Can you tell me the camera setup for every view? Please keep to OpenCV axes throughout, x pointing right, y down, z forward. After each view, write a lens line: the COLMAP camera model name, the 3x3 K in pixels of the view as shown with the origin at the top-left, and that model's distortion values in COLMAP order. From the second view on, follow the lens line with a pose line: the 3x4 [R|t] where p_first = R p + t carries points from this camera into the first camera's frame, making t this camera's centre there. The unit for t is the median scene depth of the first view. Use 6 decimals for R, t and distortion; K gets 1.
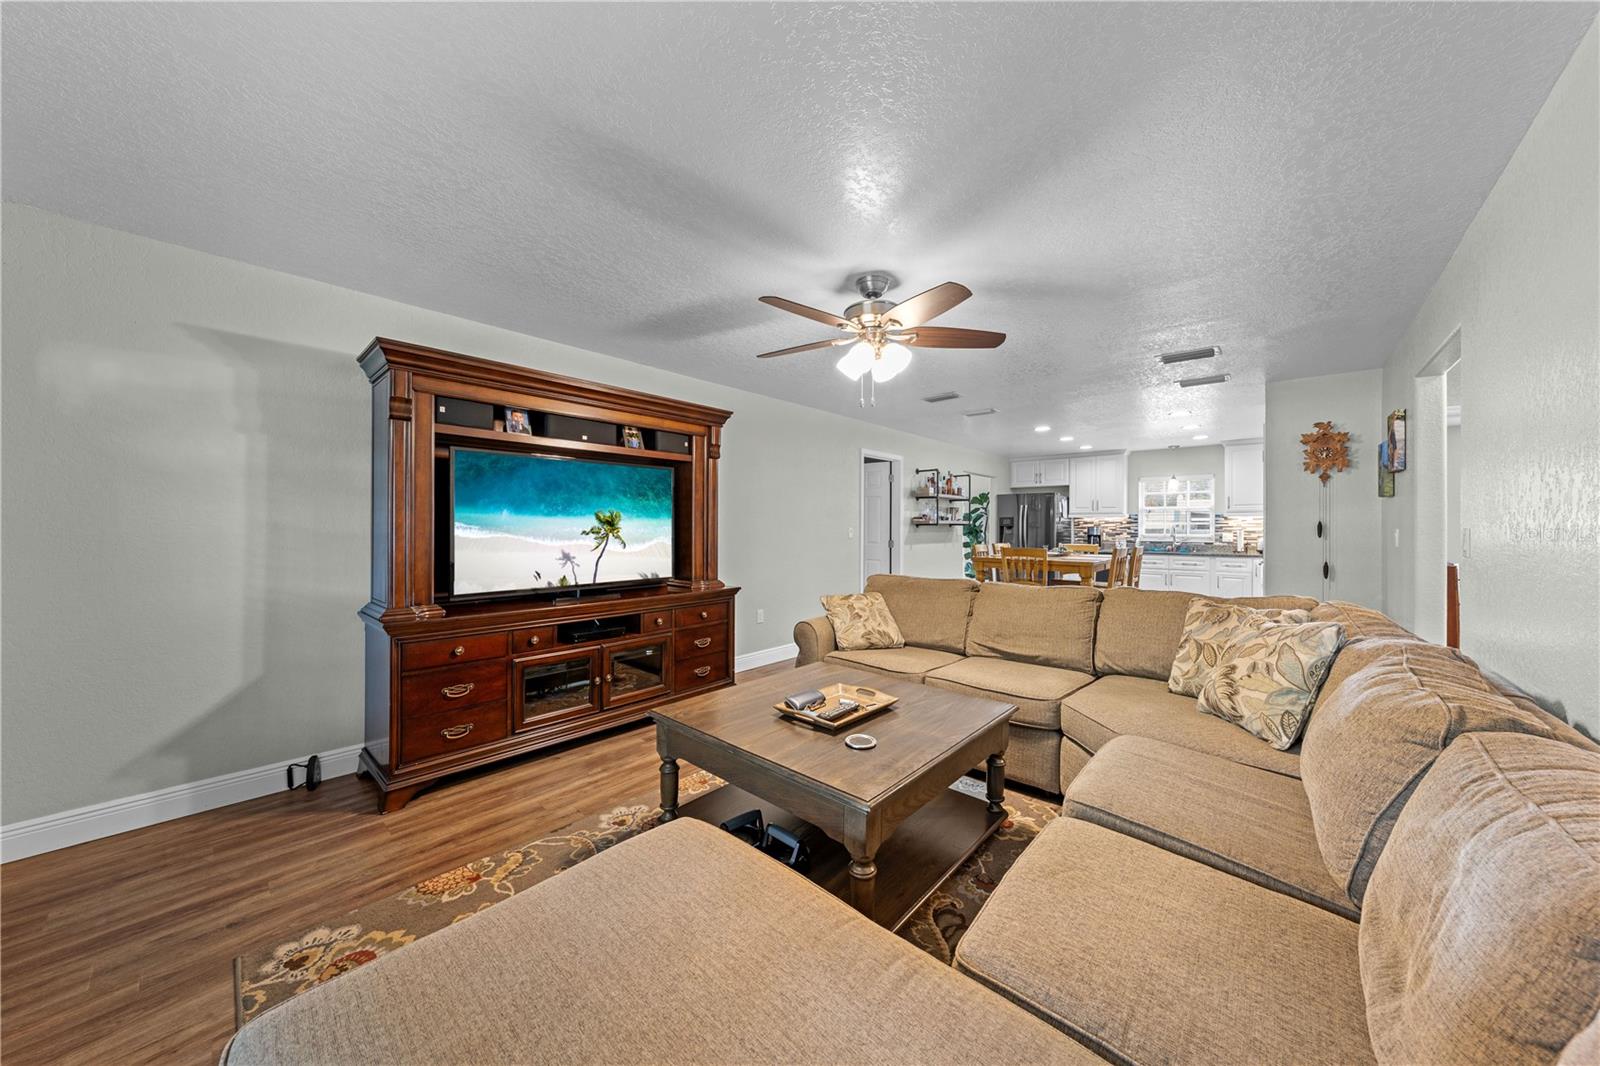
lens RADIAL K [[542.1, 0, 803.0], [0, 542.1, 525.4], [0, 0, 1]] dist [-0.002377, -0.000085]
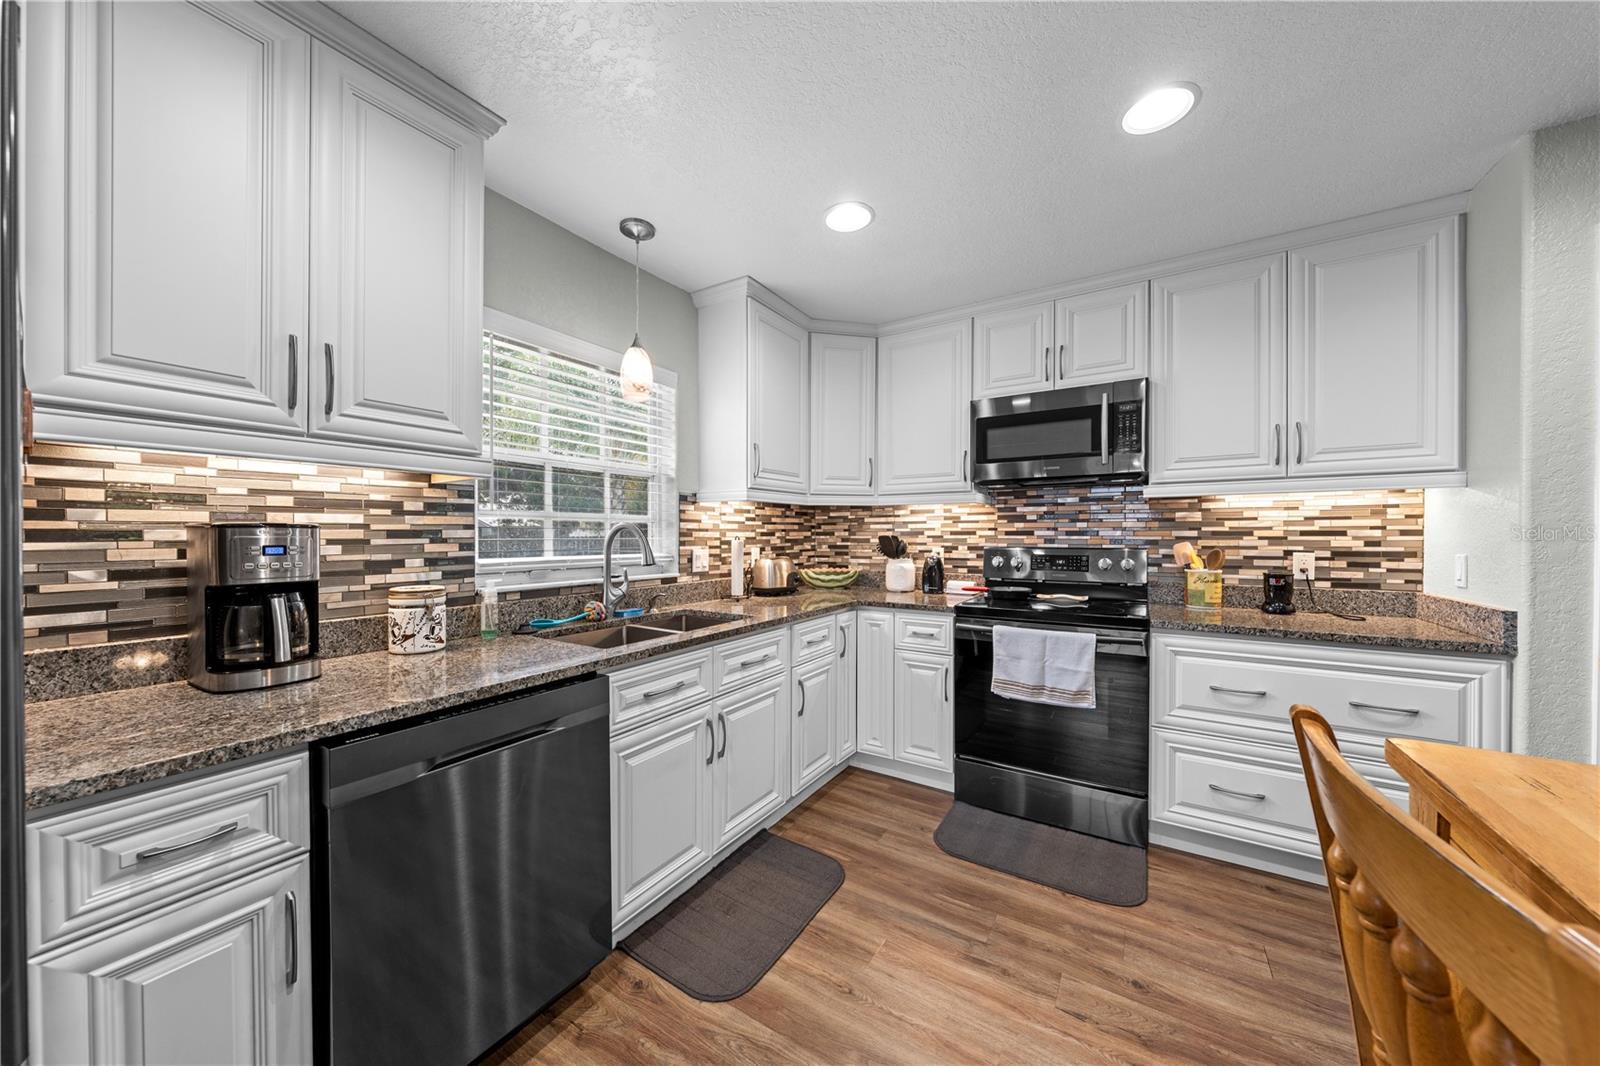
lens RADIAL K [[542.8, 0, 800.0], [0, 542.8, 538.9], [0, 0, 1]] dist [-0.002636, -0.000180]
pose [[-0.157627, -0.011465, 0.987432, 0.826559], [-0.003077, 0.999933, 0.011119, 0.008596], [-0.987494, -0.001286, -0.157652, 1.960828]]
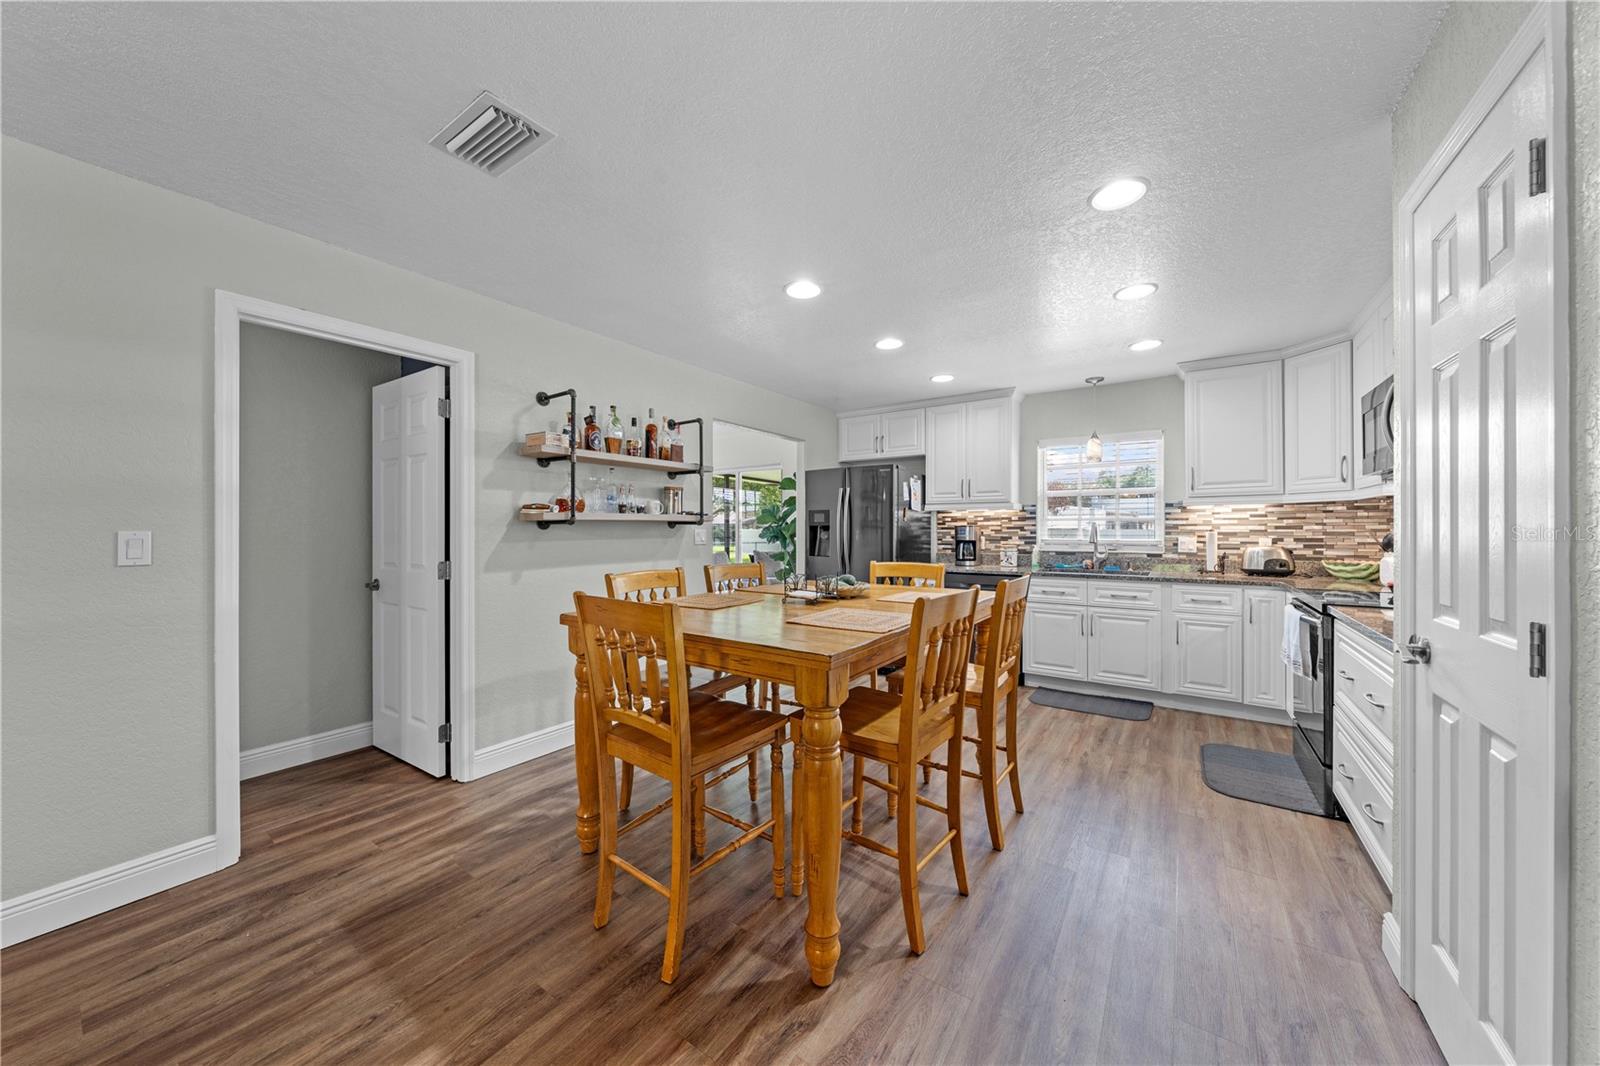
lens RADIAL K [[546.3, 0, 803.5], [0, 546.3, 527.4], [0, 0, 1]] dist [-0.002085, -0.000128]
pose [[0.992752, -0.004689, 0.120090, 0.659034], [0.004574, 0.999989, 0.001228, 0.005328], [-0.120094, -0.000670, 0.992762, 0.986090]]
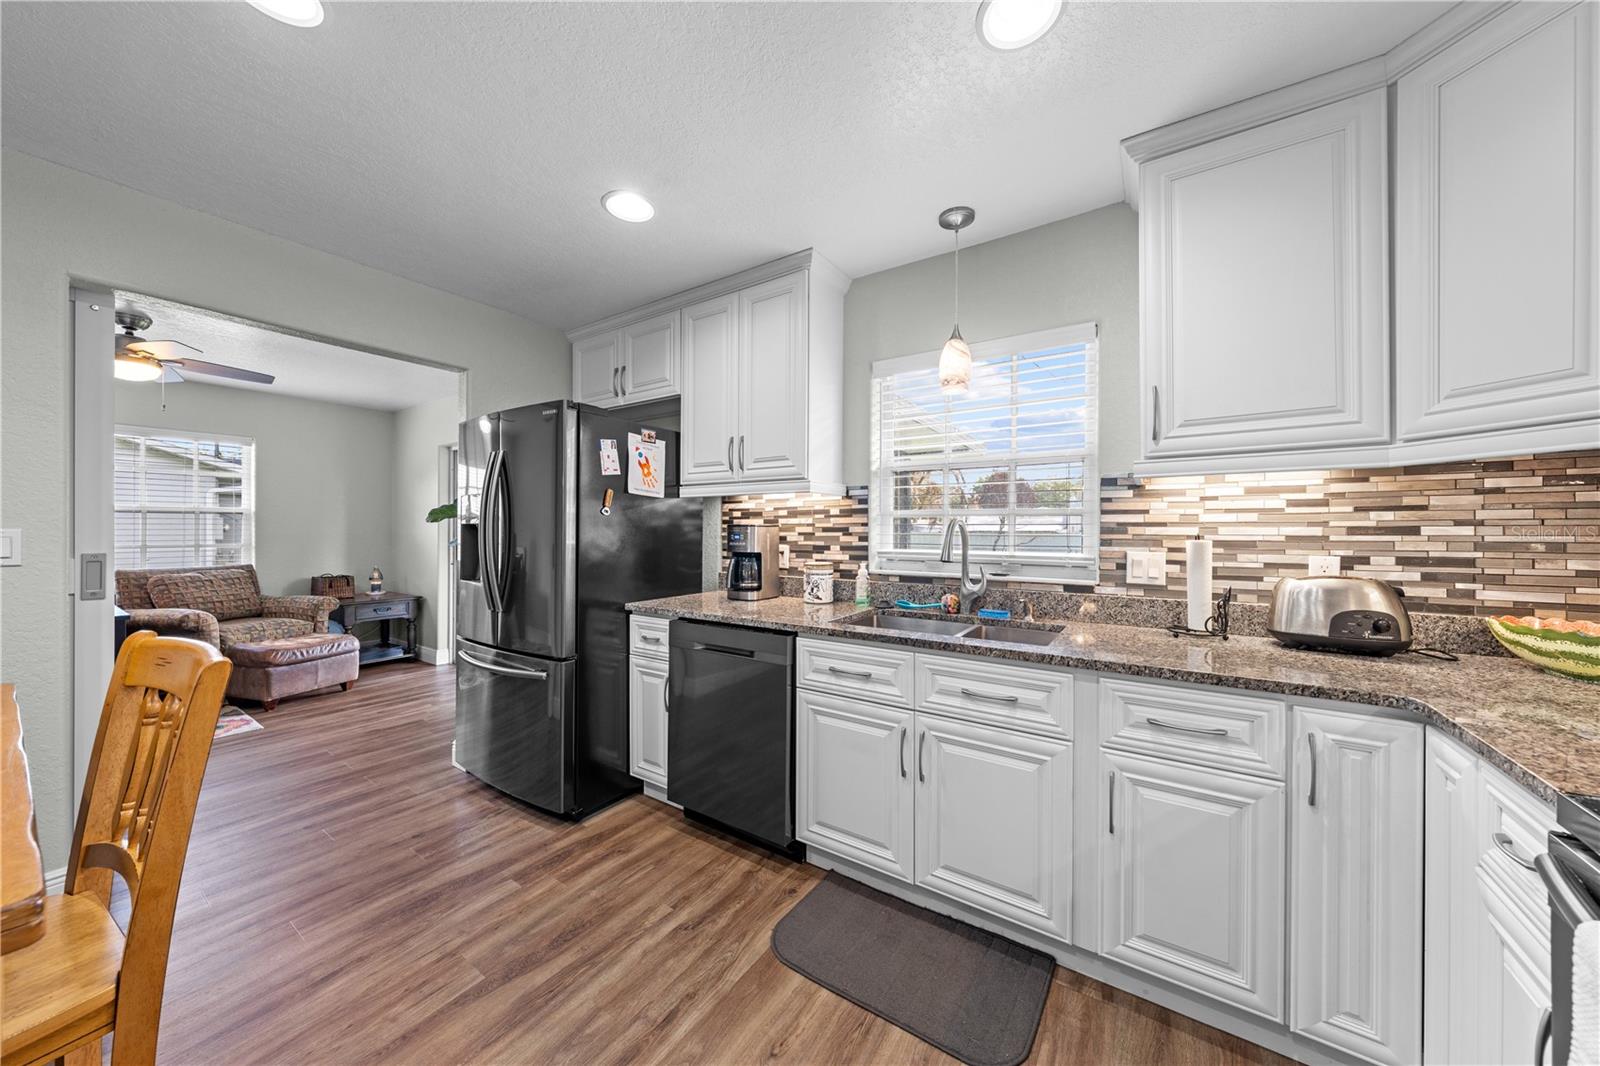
lens RADIAL K [[539.5, 0, 803.1], [0, 539.5, 530.6], [0, 0, 1]] dist [-0.002874, -0.000217]
pose [[0.990290, -0.001022, 0.139013, 1.171692], [0.000410, 0.999990, 0.004430, 0.008738], [-0.139016, -0.004330, 0.990281, 1.531621]]
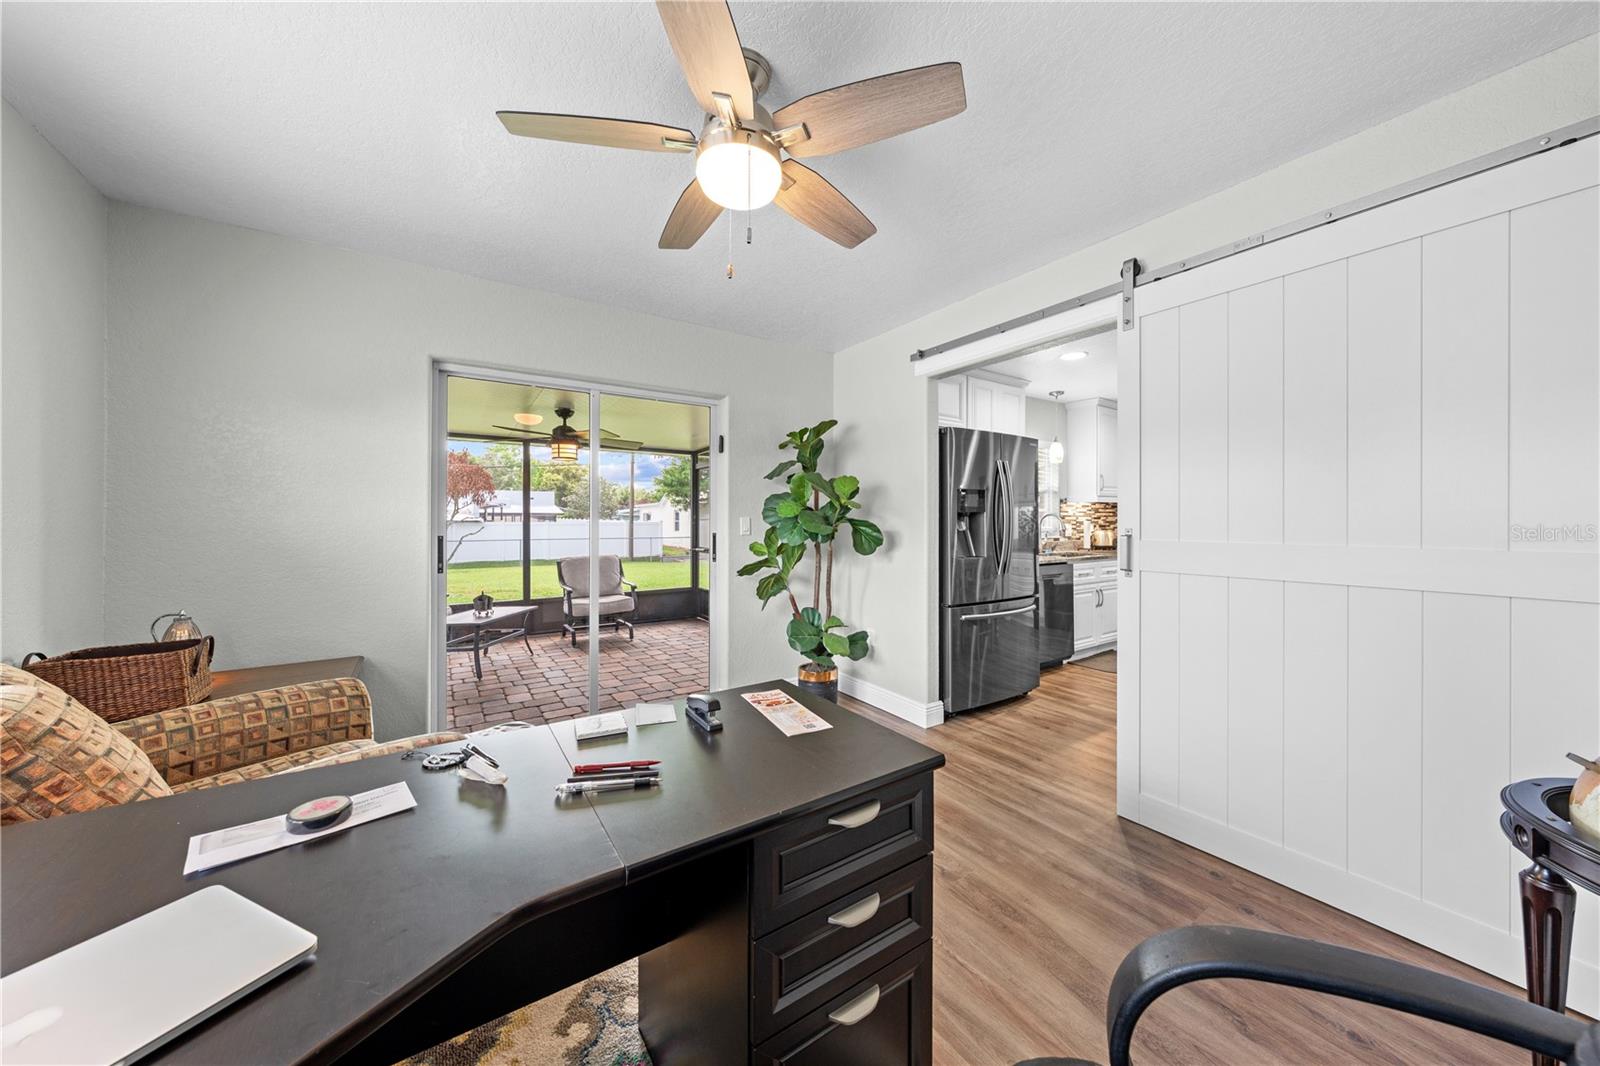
lens RADIAL K [[539.5, 0, 803.1], [0, 539.5, 530.6], [0, 0, 1]] dist [-0.002874, -0.000217]
pose [[0.249613, -0.018302, 0.968173, -0.042195], [0.000608, 0.999824, 0.018743, 0.017053], [-0.968345, -0.004090, 0.249580, 2.308971]]
